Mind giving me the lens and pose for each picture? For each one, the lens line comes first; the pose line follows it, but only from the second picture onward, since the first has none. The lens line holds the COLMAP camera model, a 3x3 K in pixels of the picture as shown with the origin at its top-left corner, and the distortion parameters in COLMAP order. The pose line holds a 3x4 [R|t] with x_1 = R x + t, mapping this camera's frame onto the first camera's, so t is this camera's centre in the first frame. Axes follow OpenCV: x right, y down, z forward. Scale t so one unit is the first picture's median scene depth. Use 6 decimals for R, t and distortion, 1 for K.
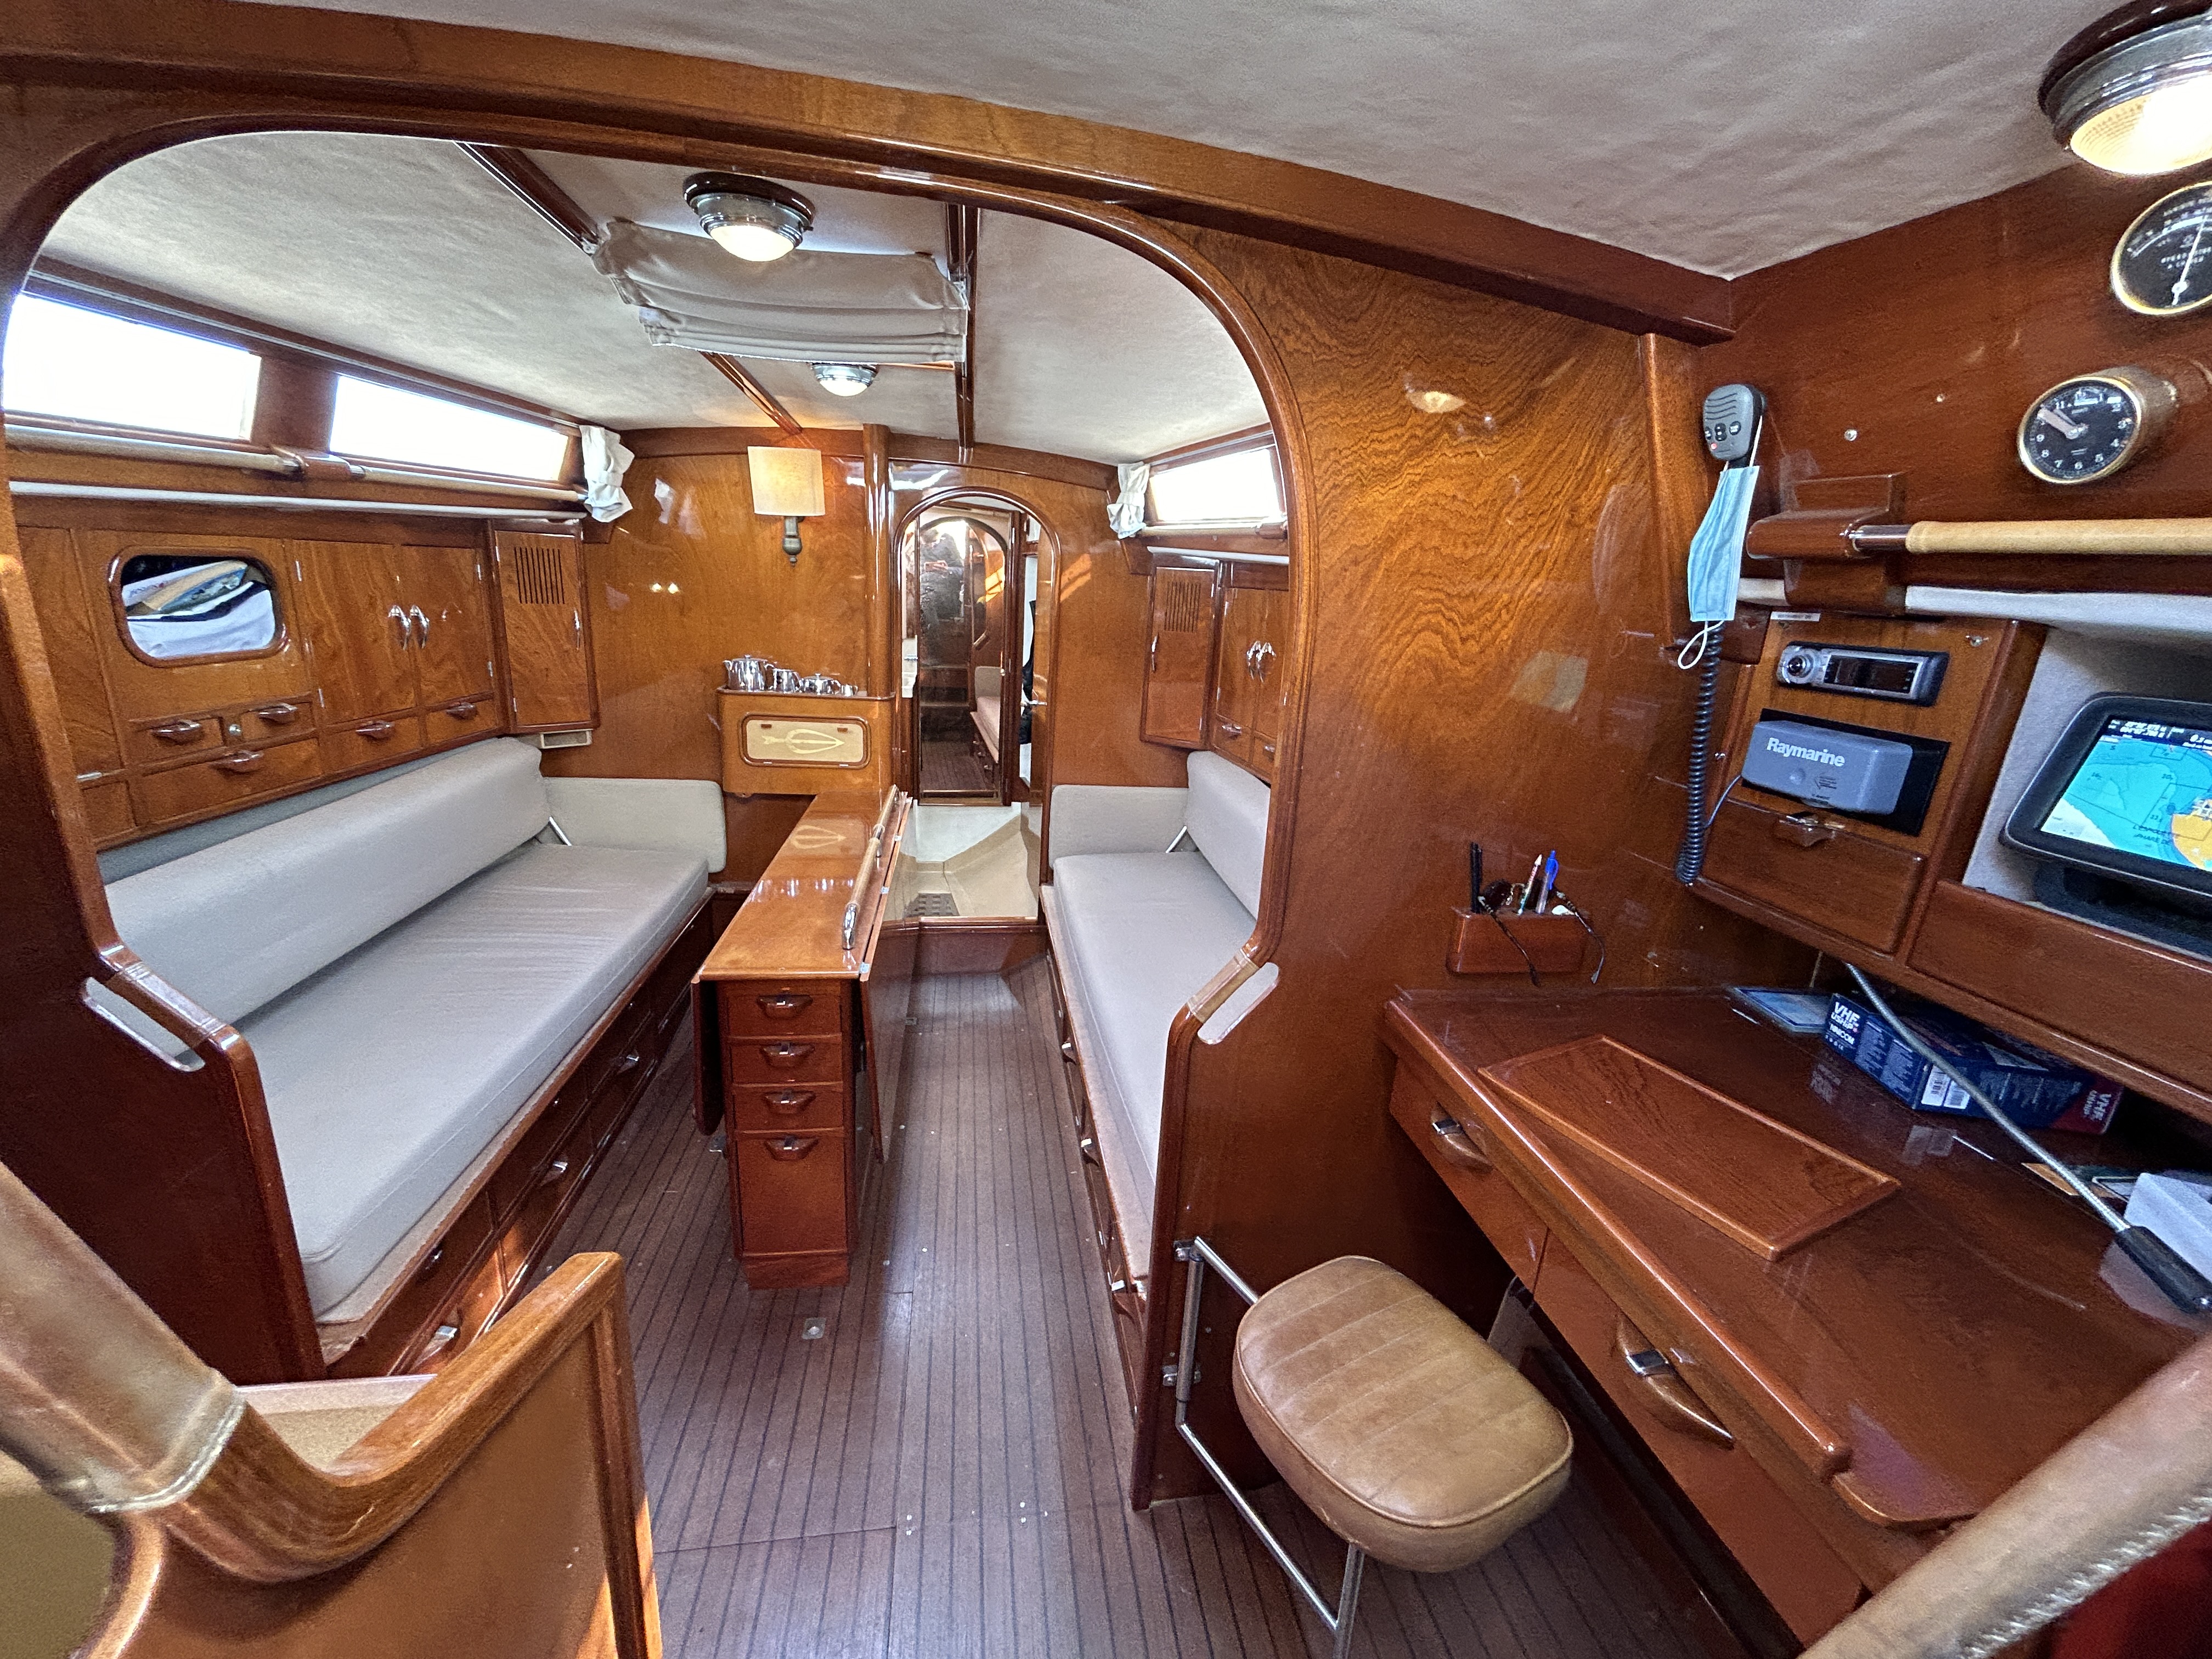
lens RADIAL K [[890.1, 0, 1098.3], [0, 890.1, 827.4], [0, 0, 1]] dist [-0.002382, 0.000294]
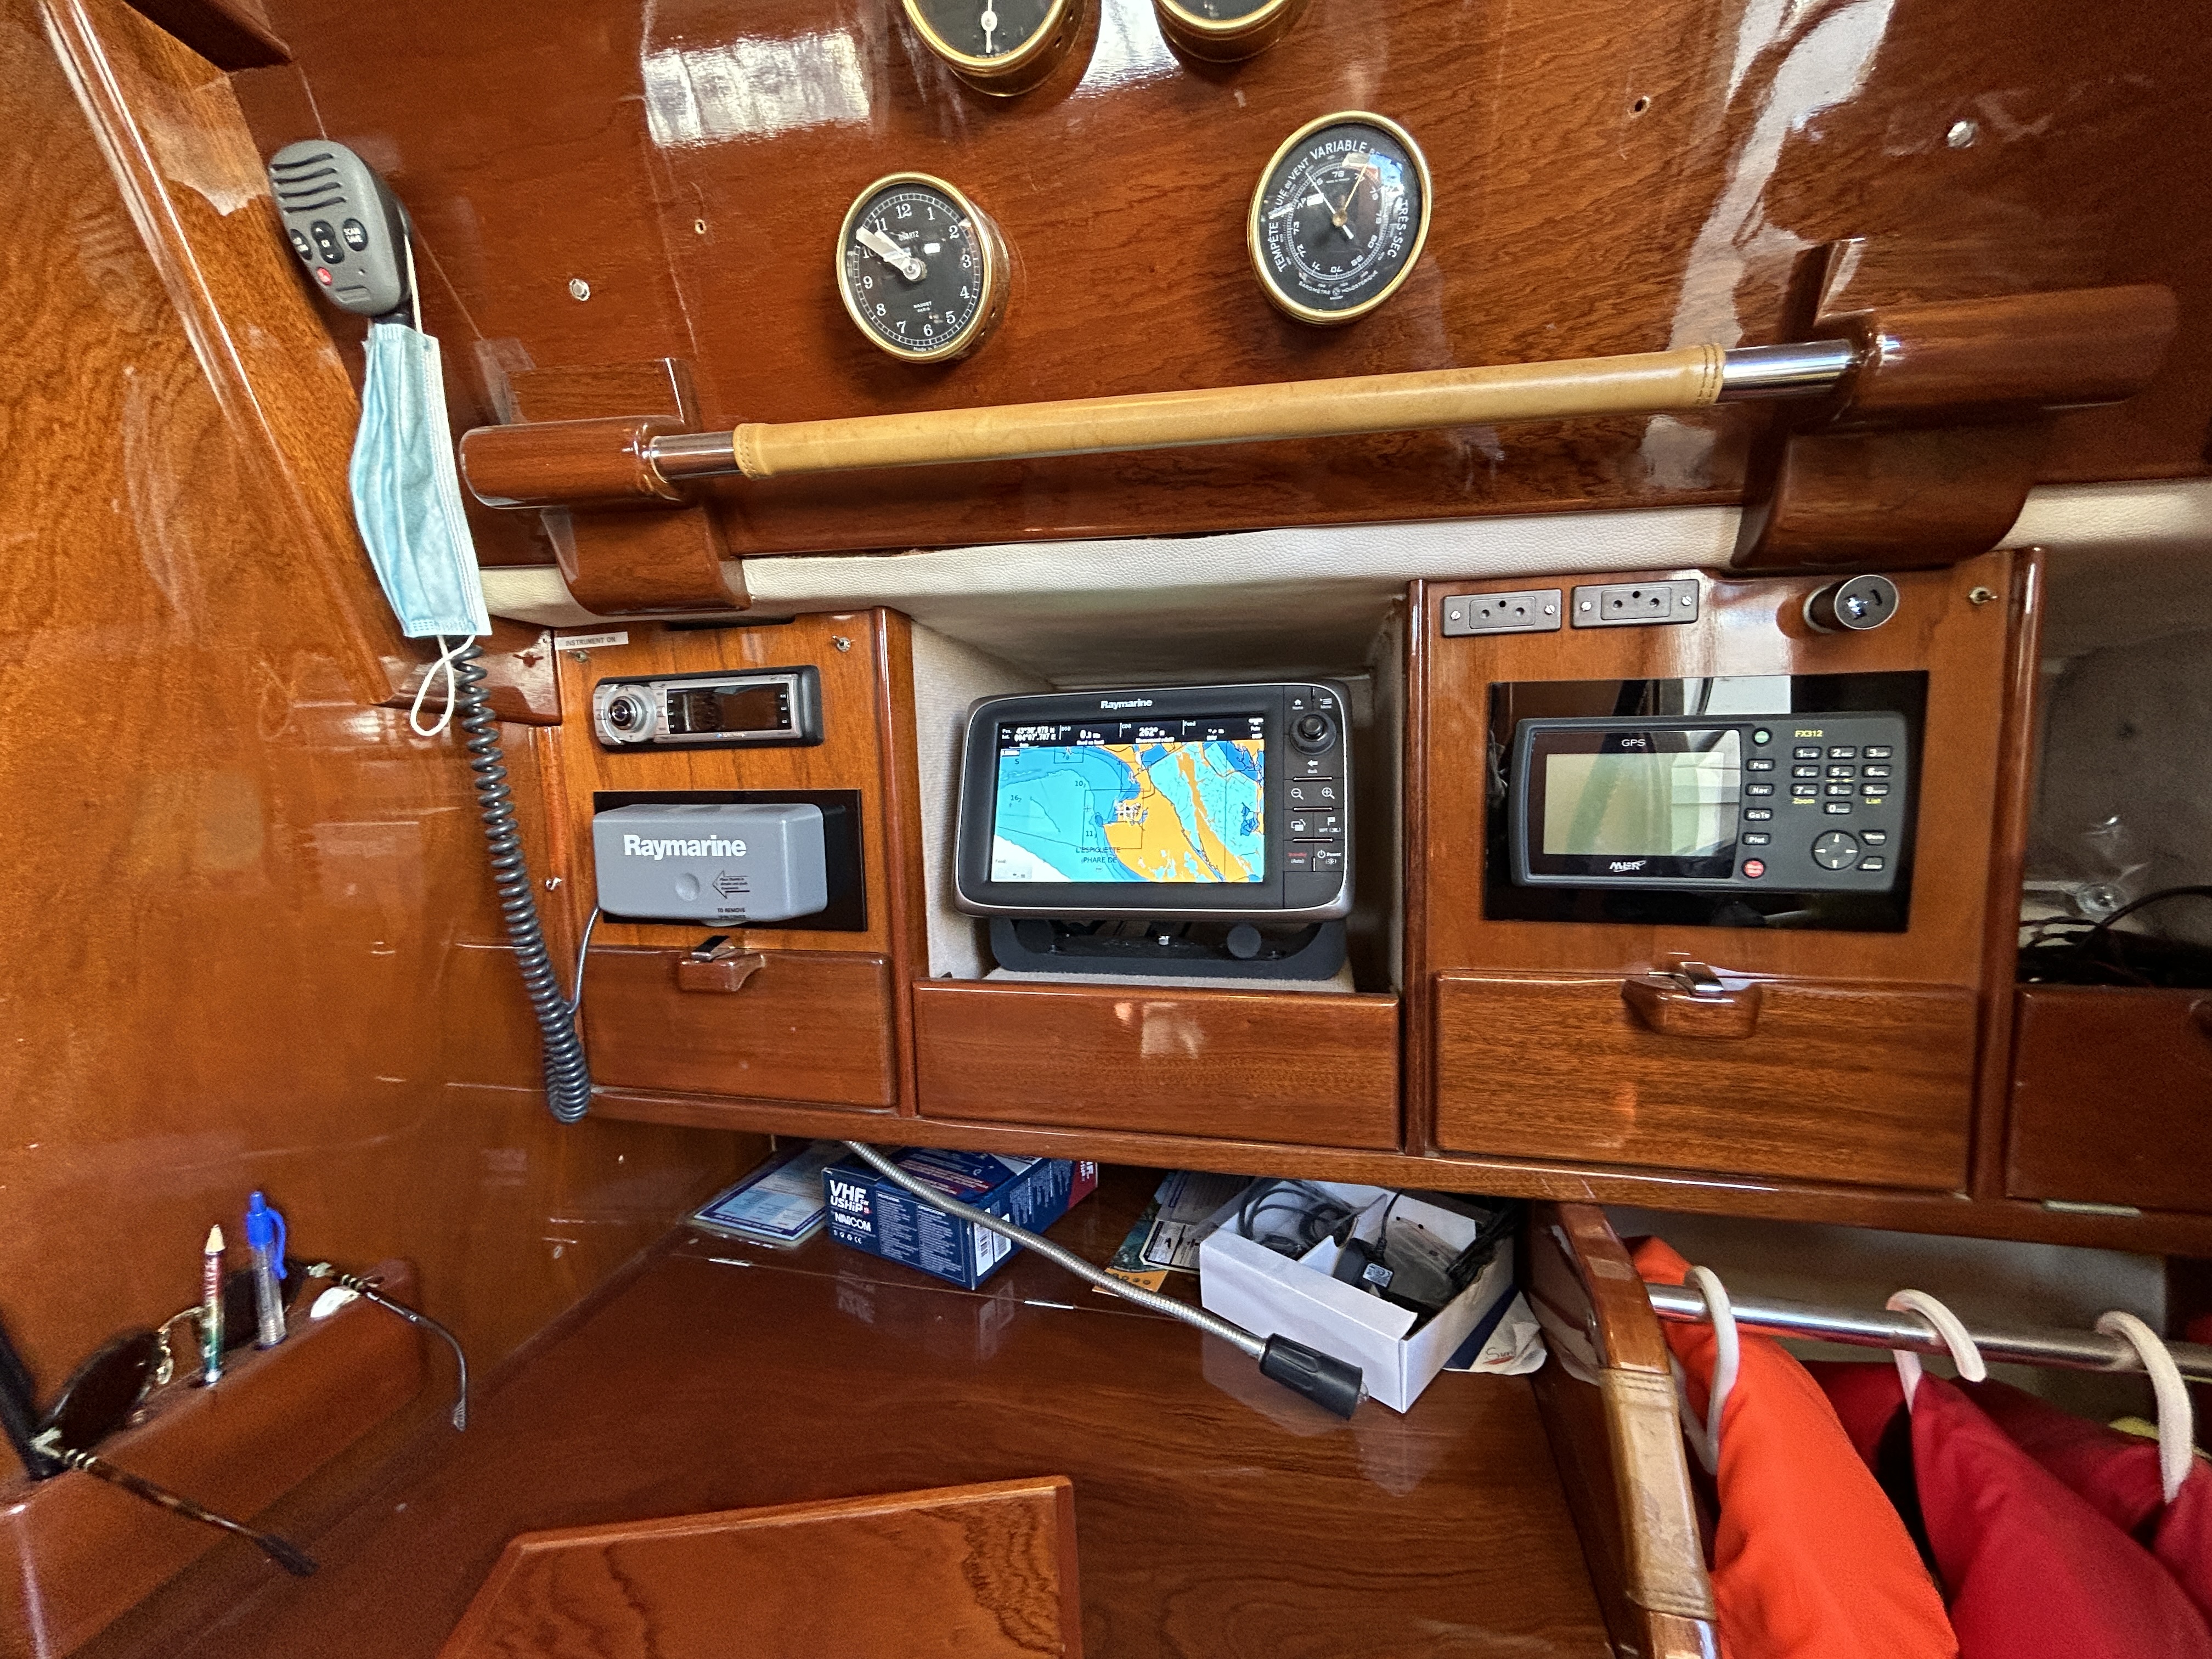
lens RADIAL K [[890.1, 0, 1098.3], [0, 890.1, 827.4], [0, 0, 1]] dist [-0.002382, 0.000294]
pose [[0.371965, -0.172533, 0.912072, 0.358552], [0.302546, 0.951453, 0.056597, -0.046653], [-0.877558, 0.254891, 0.406106, 0.515410]]
